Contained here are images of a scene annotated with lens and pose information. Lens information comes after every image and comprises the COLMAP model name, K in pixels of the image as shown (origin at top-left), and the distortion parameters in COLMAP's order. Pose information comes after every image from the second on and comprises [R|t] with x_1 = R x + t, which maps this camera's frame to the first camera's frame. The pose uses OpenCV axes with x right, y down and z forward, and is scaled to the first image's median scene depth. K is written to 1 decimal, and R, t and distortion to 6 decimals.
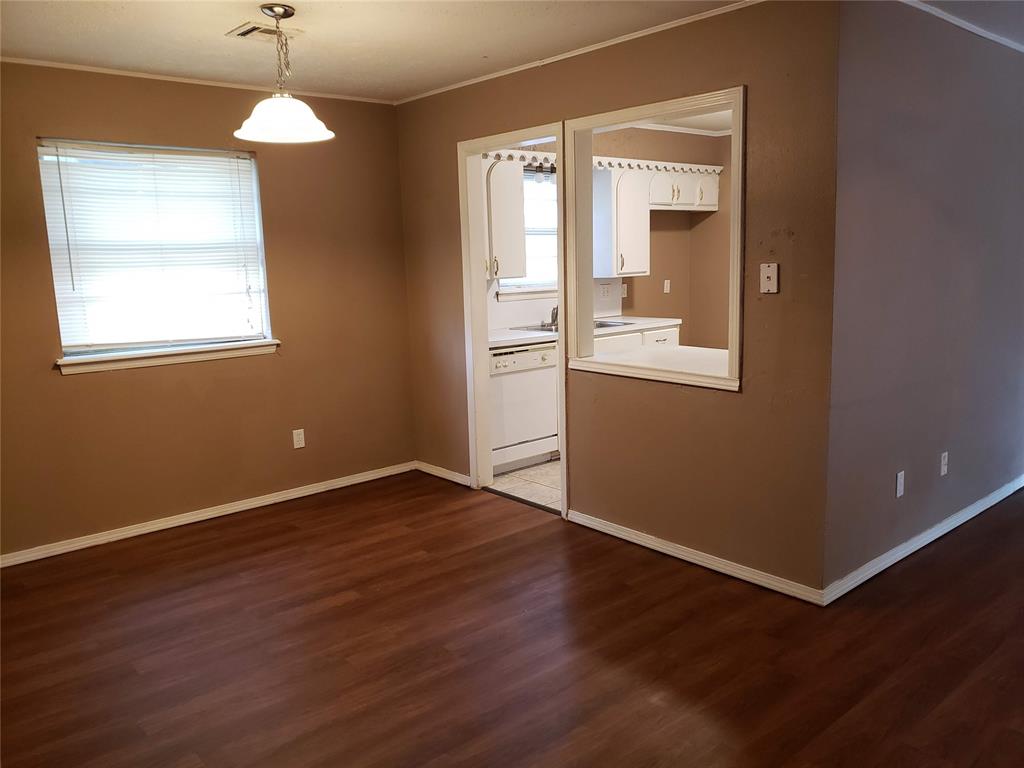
lens RADIAL K [[780.5, 0, 512.0], [0, 780.5, 384.0], [0, 0, 1]] dist [-0.003226, -0.000077]
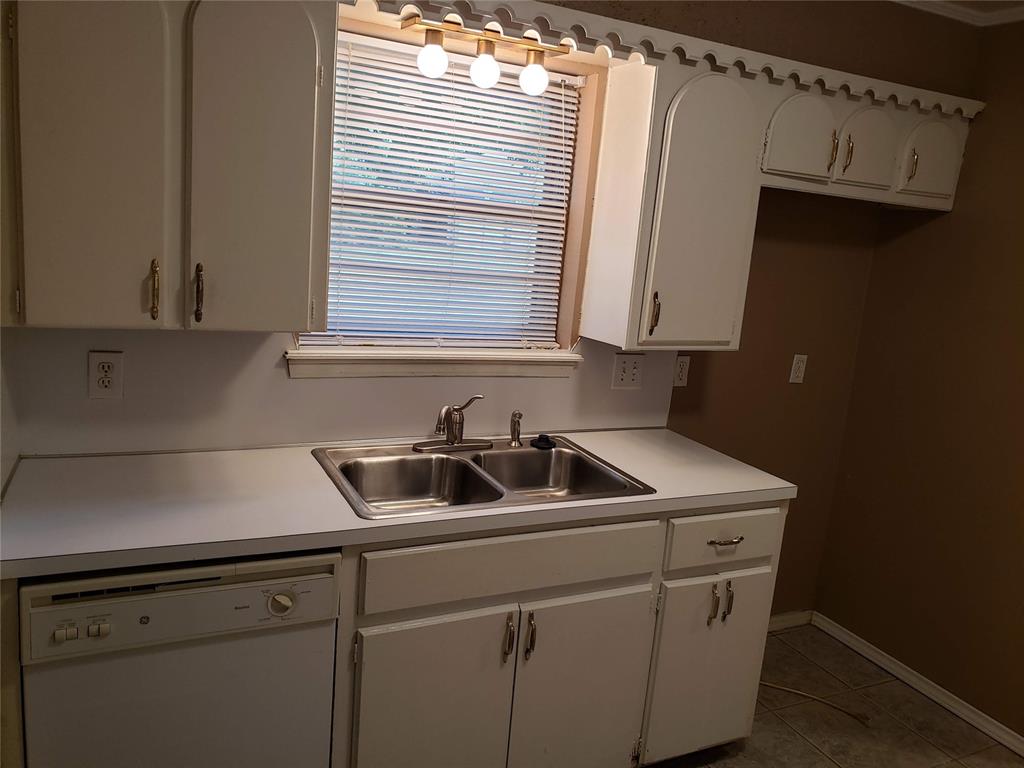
lens RADIAL K [[759.4, 0, 513.7], [0, 759.4, 362.5], [0, 0, 1]] dist [-0.002577, 0.057127]
pose [[0.962715, 0.149355, -0.225551, 0.146618], [-0.150191, 0.988564, 0.013548, -0.115538], [0.224995, 0.020833, 0.974137, 0.565481]]
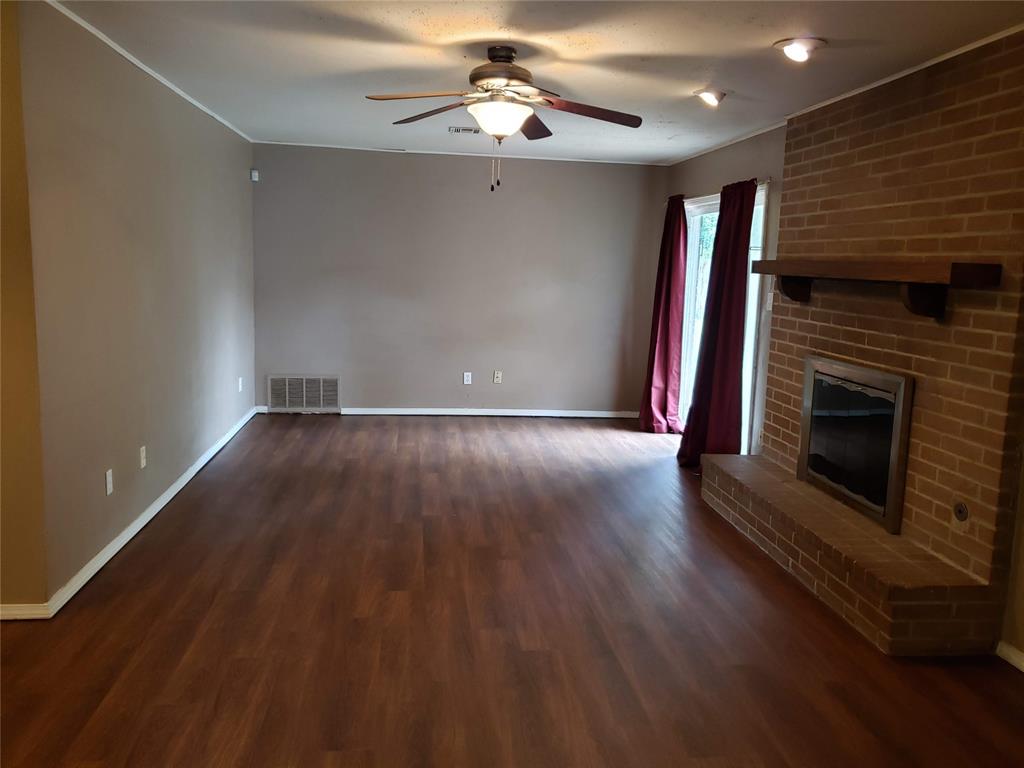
lens RADIAL K [[780.5, 0, 512.0], [0, 780.5, 384.0], [0, 0, 1]] dist [-0.003226, -0.000077]
pose [[0.551222, -0.077291, 0.830771, -0.106023], [0.079046, 0.996059, 0.040222, -0.002957], [-0.830606, 0.043498, 0.555159, -0.057854]]
